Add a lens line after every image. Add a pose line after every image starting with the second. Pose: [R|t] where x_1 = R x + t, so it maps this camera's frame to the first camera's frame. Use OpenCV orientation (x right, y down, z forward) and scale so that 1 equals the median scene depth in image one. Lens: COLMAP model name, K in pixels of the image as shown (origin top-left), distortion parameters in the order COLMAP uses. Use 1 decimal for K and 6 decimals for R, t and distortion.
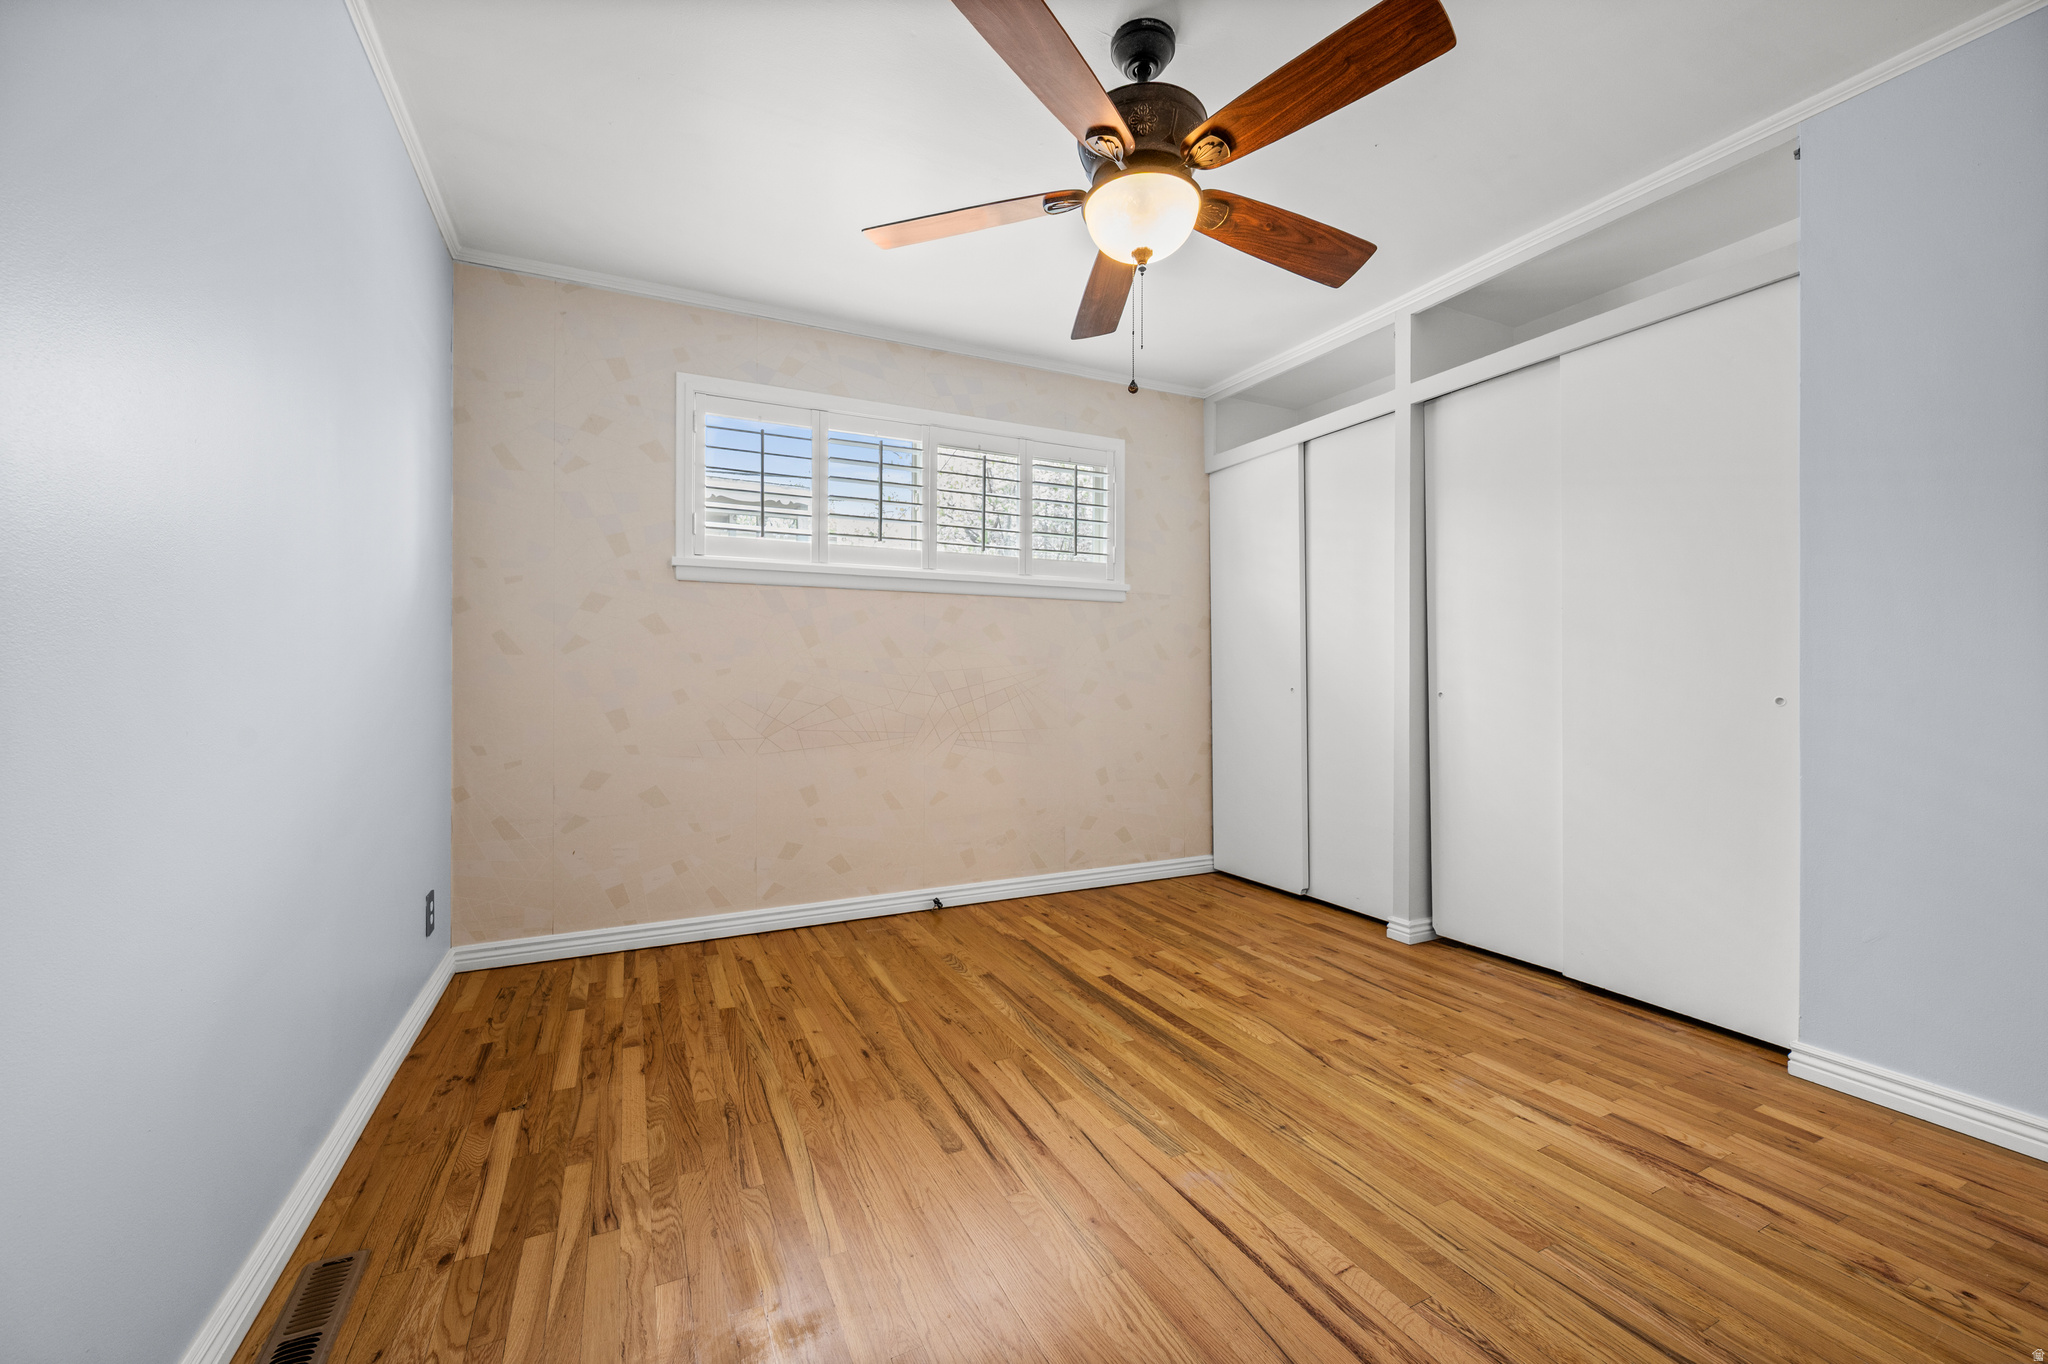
lens RADIAL K [[815.8, 0, 1024.0], [0, 815.8, 682.0], [0, 0, 1]] dist [-0.000772, -0.000467]
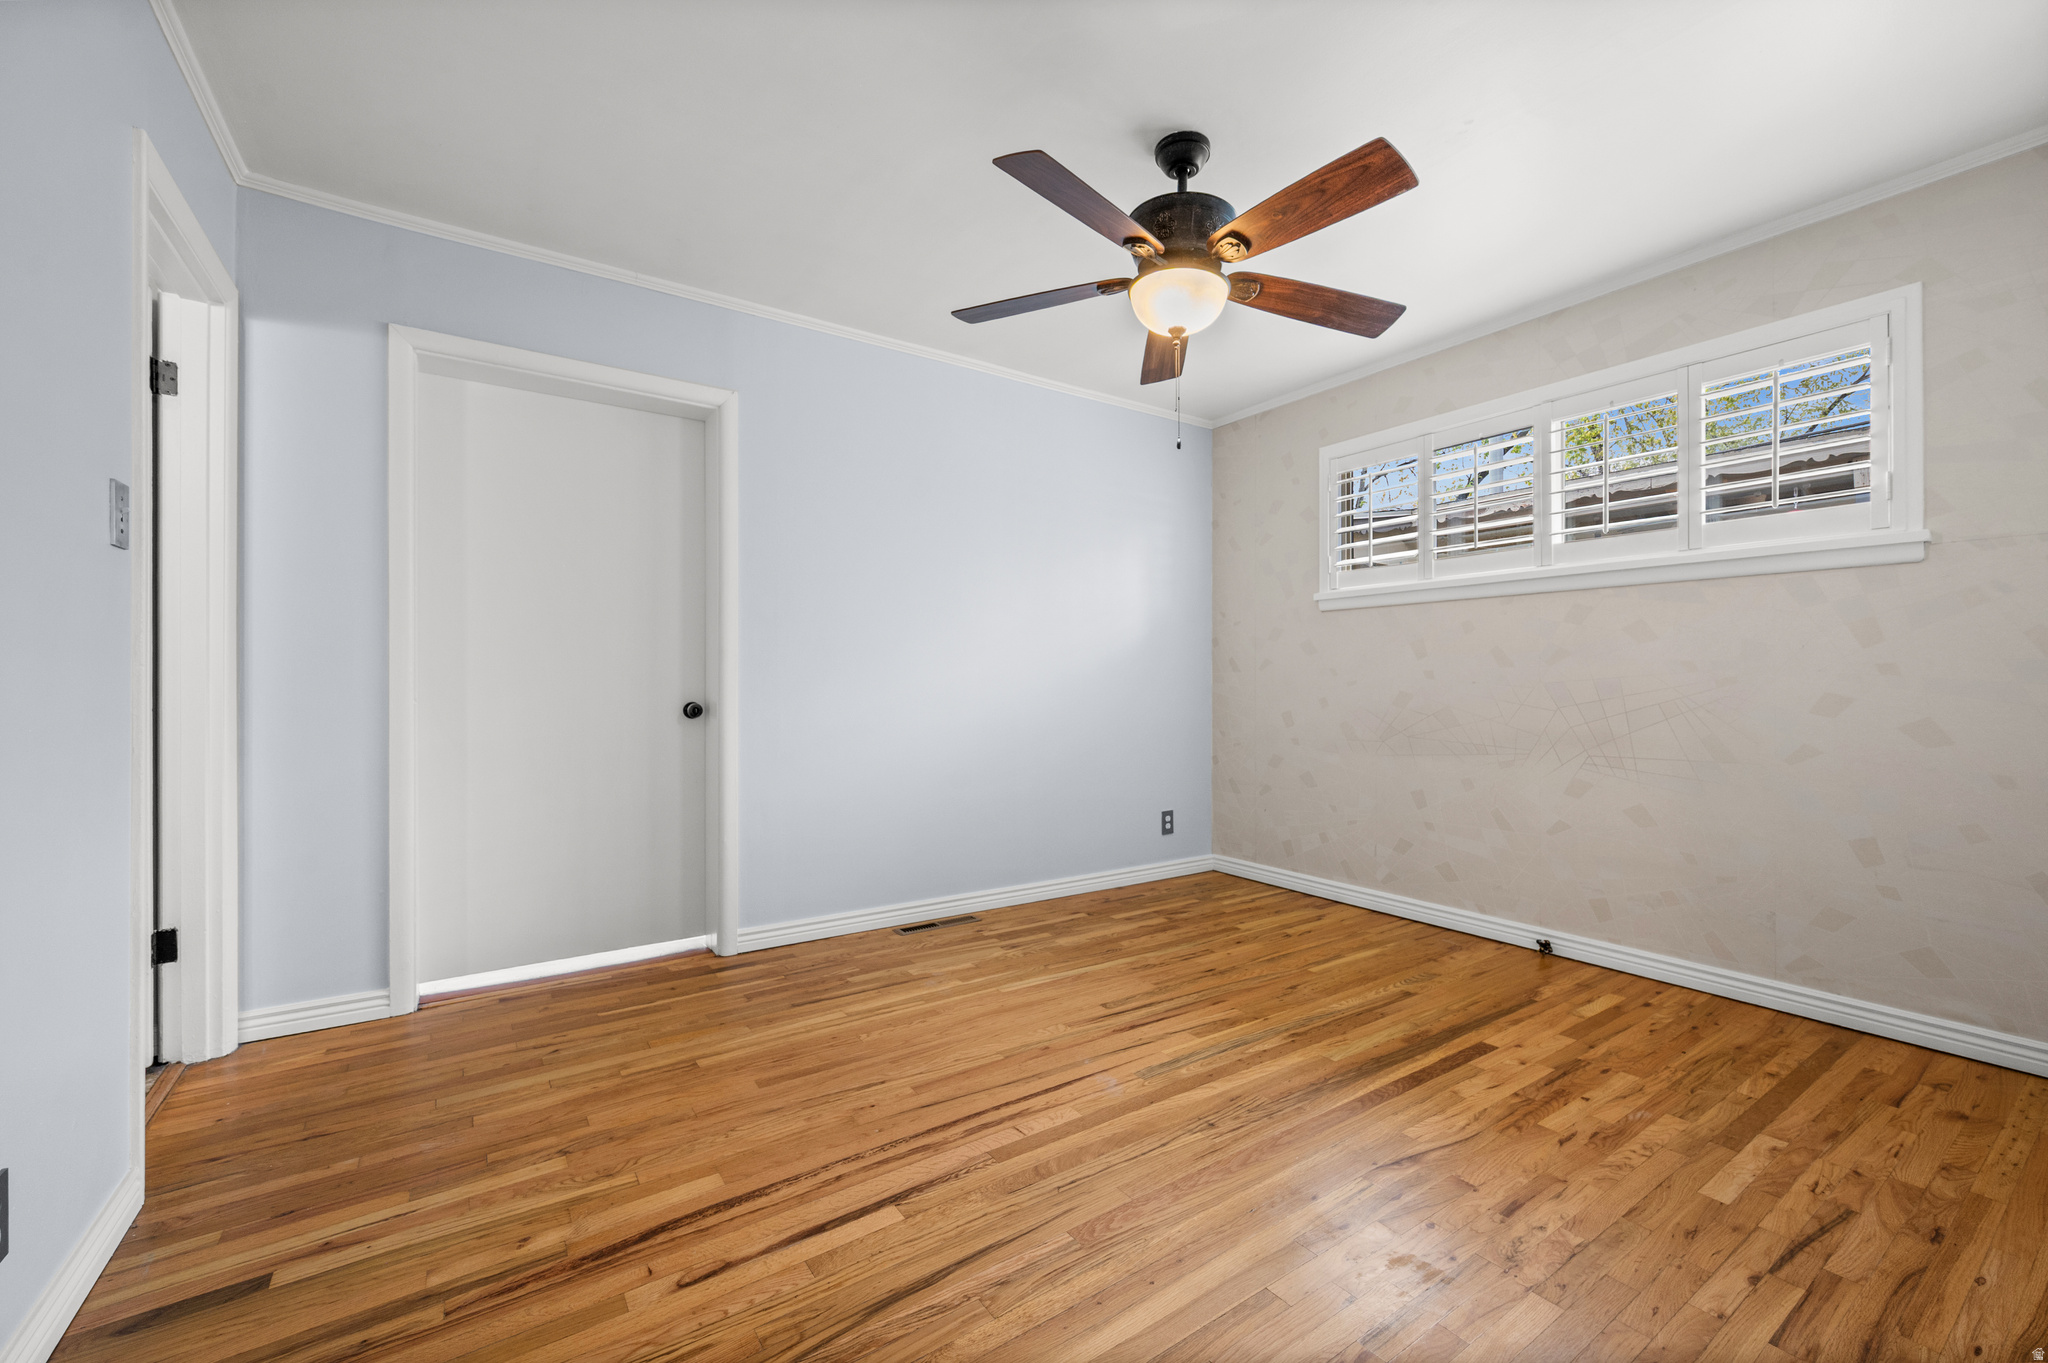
lens RADIAL K [[824.3, 0, 1040.3], [0, 824.3, 698.2], [0, 0, 1]] dist [0.000404, 0.000047]
pose [[0.149980, 0.014973, -0.988576, 0.860040], [-0.009751, 0.999859, 0.013665, -0.002852], [0.988641, 0.007590, 0.150105, 0.412123]]
